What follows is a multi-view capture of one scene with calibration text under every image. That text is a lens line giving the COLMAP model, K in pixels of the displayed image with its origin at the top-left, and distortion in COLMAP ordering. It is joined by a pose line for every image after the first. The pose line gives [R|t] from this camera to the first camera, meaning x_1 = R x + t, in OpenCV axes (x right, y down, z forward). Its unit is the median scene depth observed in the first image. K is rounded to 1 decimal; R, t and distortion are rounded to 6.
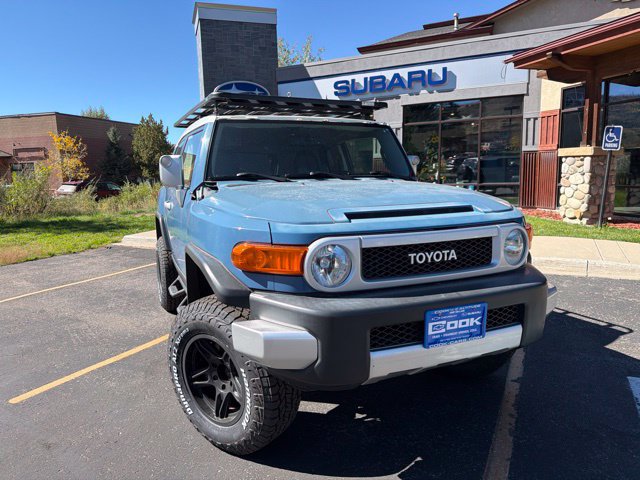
lens RADIAL K [[452.5, 0, 314.2], [0, 452.5, 239.7], [0, 0, 1]] dist [0.048168, -0.054273]
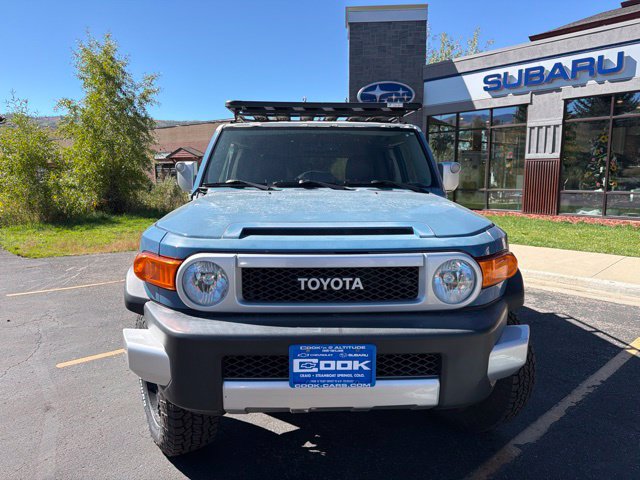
lens RADIAL K [[452.5, 0, 314.8], [0, 452.5, 239.1], [0, 0, 1]] dist [0.048168, -0.054273]
pose [[0.931884, 0.069509, -0.356036, 0.370893], [-0.069662, 0.997493, 0.012409, -0.039738], [0.356006, 0.013239, 0.934390, 0.117065]]
